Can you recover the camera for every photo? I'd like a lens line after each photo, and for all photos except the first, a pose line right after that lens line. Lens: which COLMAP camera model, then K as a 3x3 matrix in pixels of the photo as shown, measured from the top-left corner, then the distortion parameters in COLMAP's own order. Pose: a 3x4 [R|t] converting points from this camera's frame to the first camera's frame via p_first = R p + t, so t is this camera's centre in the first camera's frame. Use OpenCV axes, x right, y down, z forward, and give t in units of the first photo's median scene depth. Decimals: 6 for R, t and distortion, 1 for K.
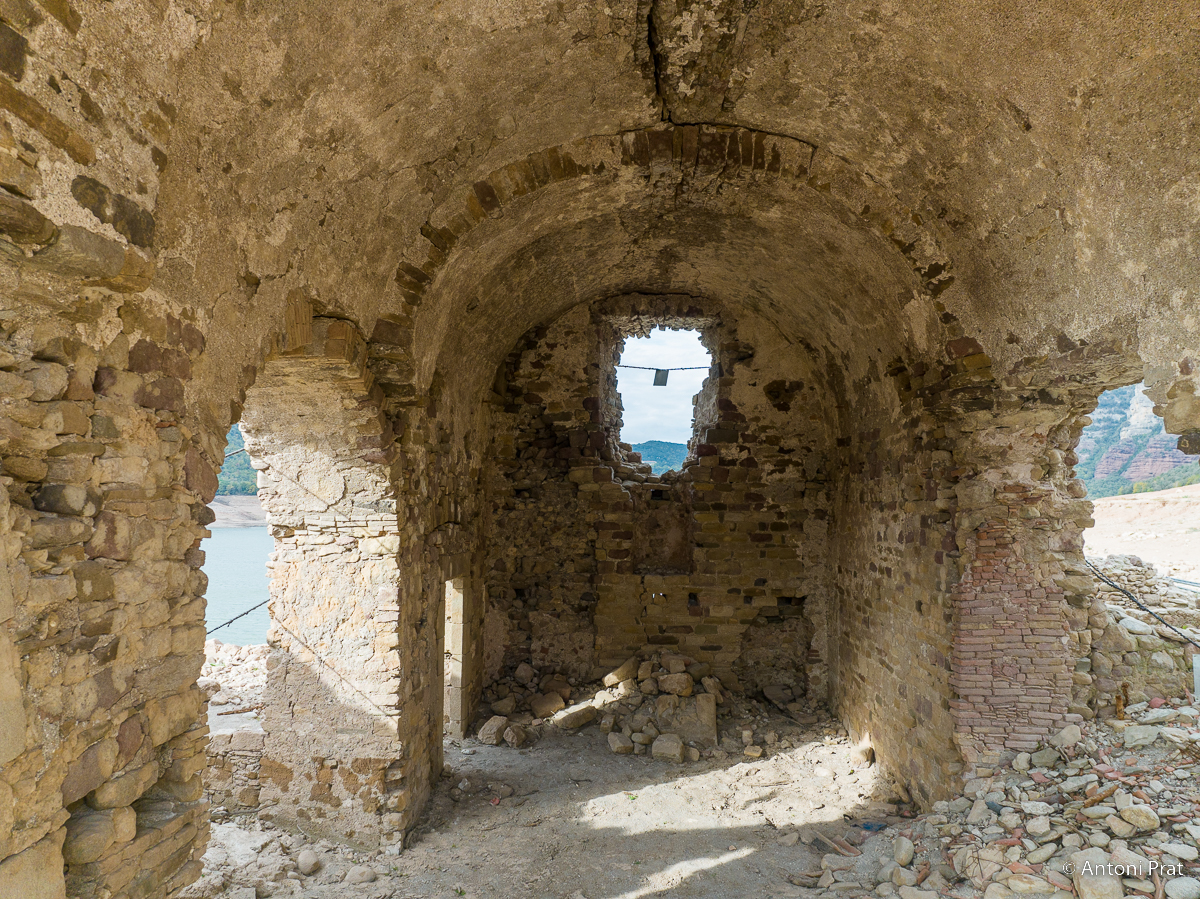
lens RADIAL K [[847.4, 0, 600.0], [0, 847.4, 449.5], [0, 0, 1]] dist [-0.054920, 0.031728]
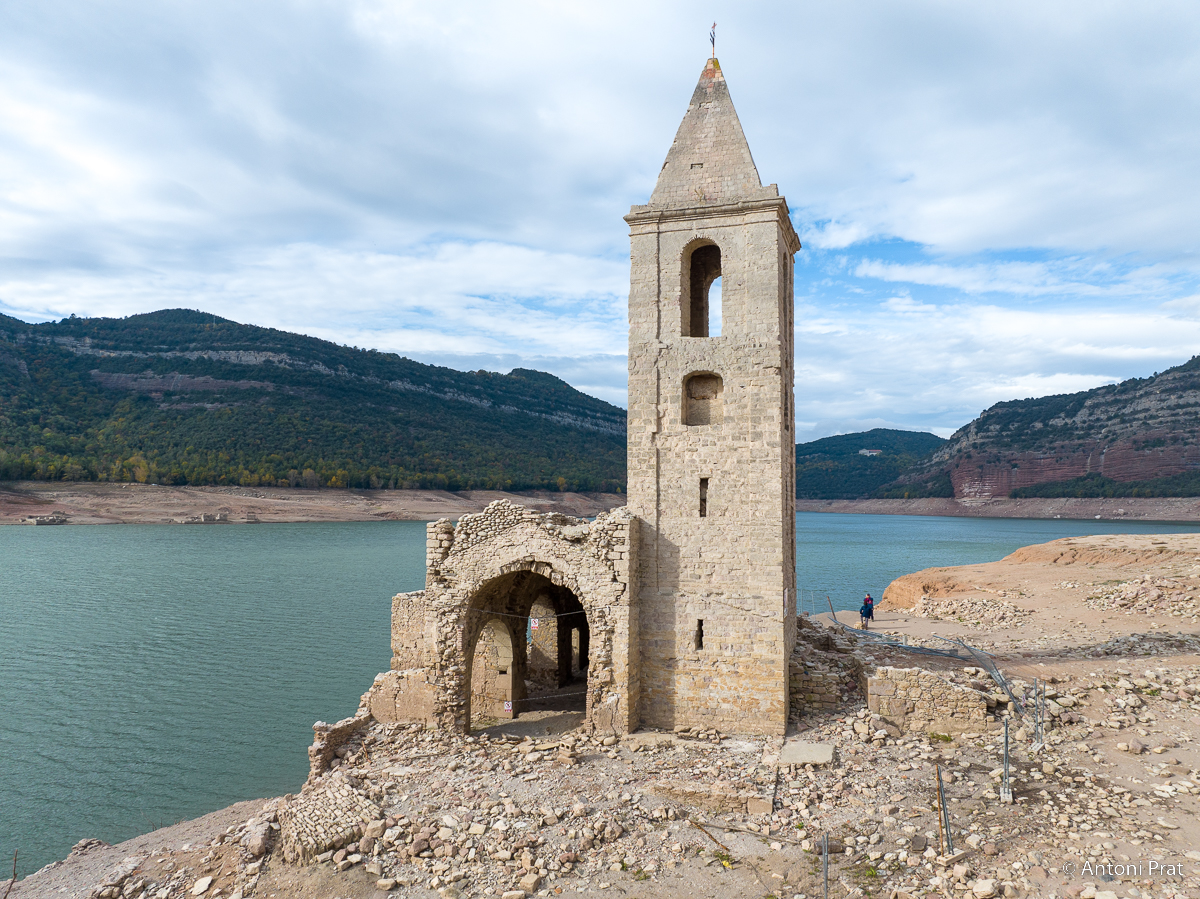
lens RADIAL K [[848.4, 0, 600.0], [0, 848.4, 449.5], [0, 0, 1]] dist [-0.045198, 0.001742]
pose [[0.966042, -0.018121, -0.257749, 1.251744], [0.021823, 0.999696, 0.011507, -0.930388], [0.257462, -0.016741, 0.966143, -3.558324]]
